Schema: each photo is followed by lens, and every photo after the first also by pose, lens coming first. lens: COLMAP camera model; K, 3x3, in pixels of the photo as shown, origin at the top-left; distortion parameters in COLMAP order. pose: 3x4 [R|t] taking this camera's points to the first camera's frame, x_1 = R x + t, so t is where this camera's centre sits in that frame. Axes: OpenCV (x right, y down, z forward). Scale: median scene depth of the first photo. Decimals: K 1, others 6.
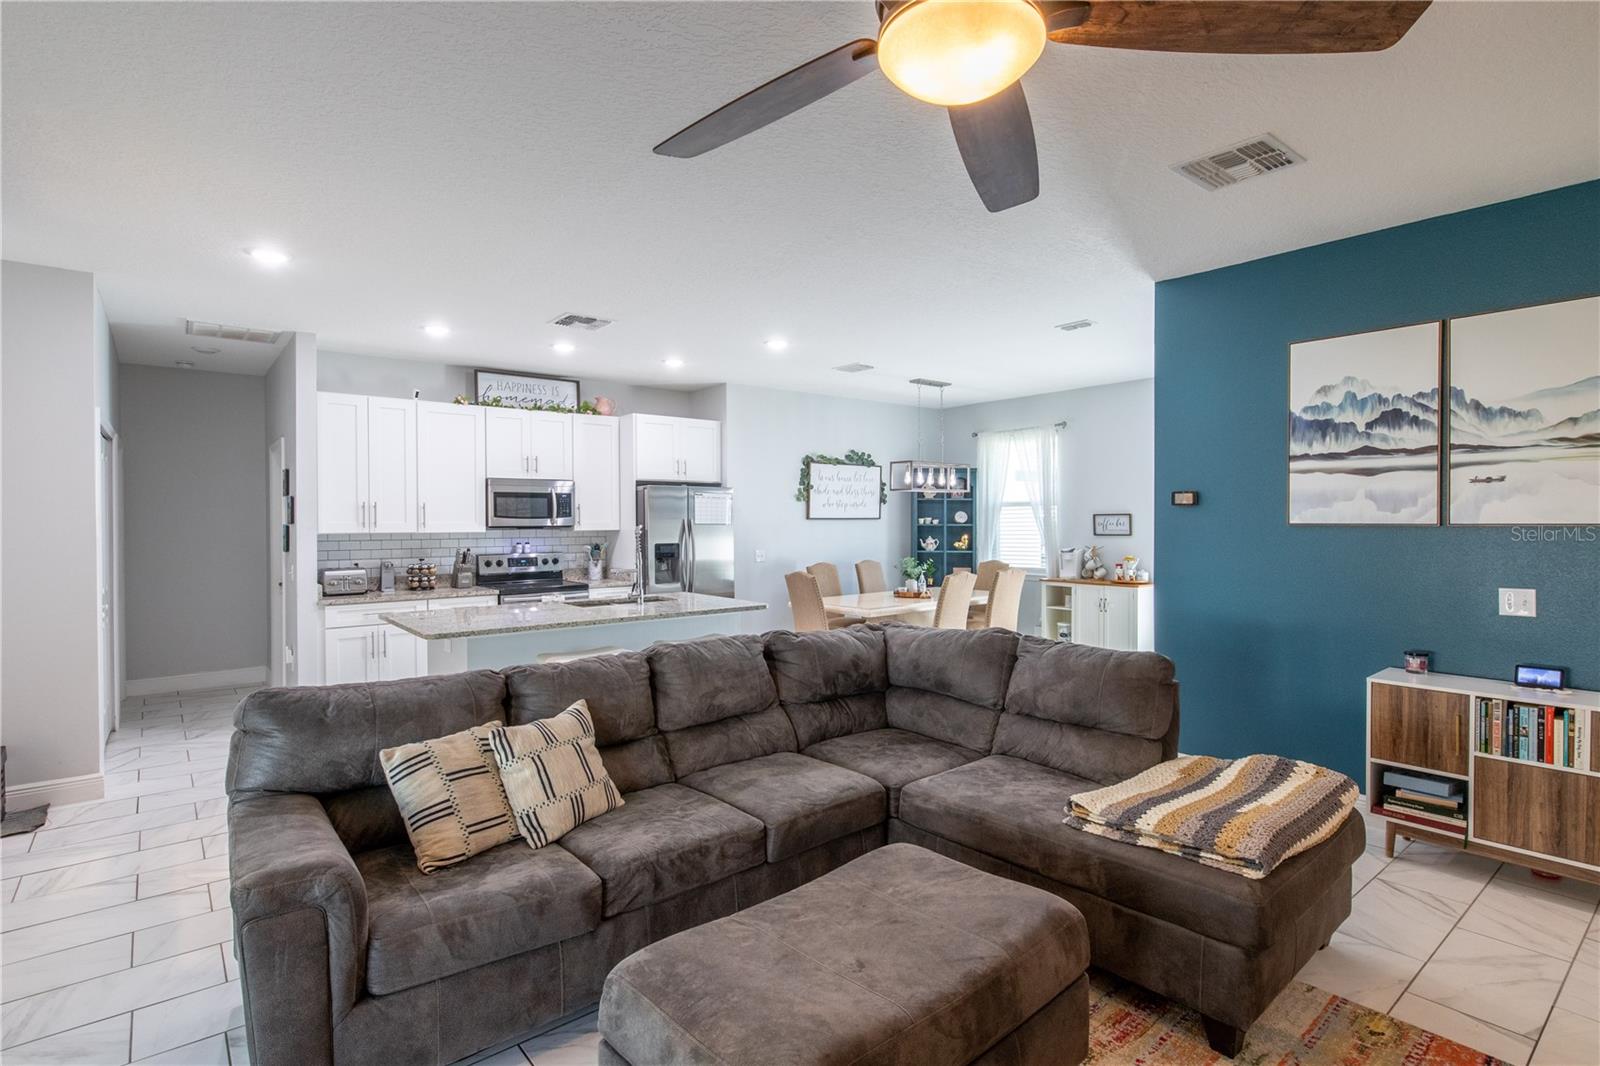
lens RADIAL K [[791.8, 0, 799.8], [0, 791.8, 536.3], [0, 0, 1]] dist [0.007022, -0.004758]
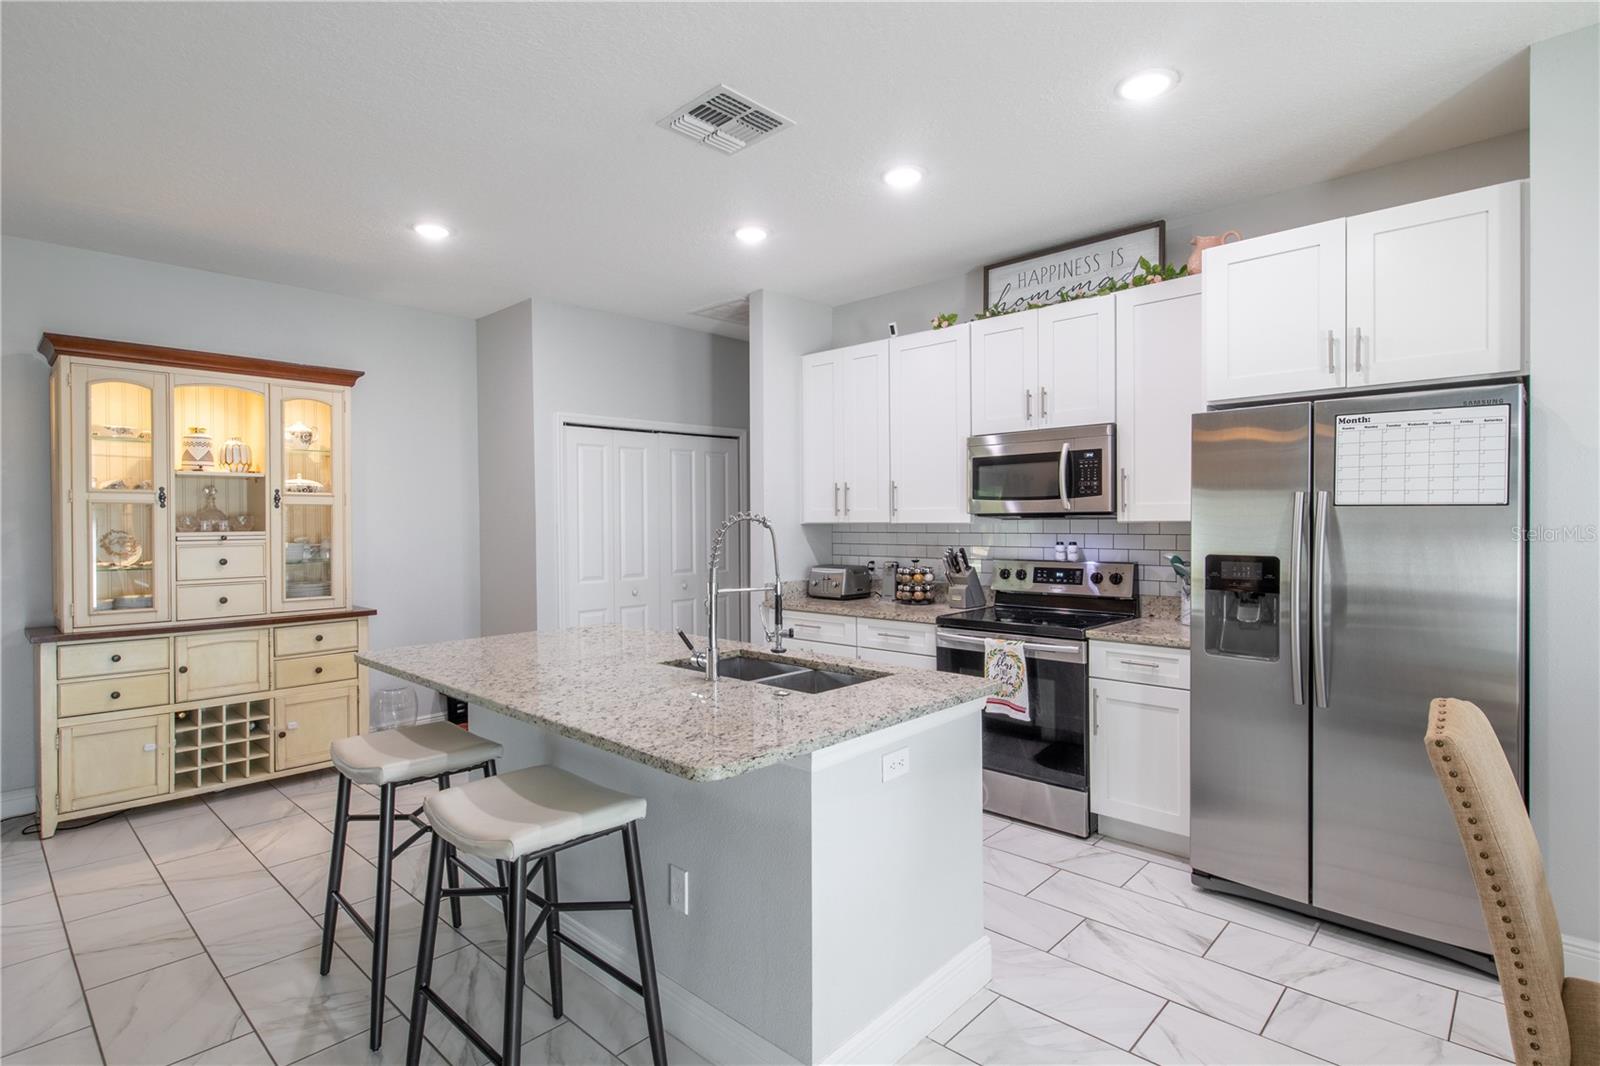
lens RADIAL K [[791.8, 0, 799.9], [0, 791.8, 526.3], [0, 0, 1]] dist [0.007022, -0.004758]
pose [[0.111810, 0.011178, -0.993667, 0.211752], [-0.010402, 0.999895, 0.010078, -0.007544], [0.993675, 0.009210, 0.111915, 0.794337]]
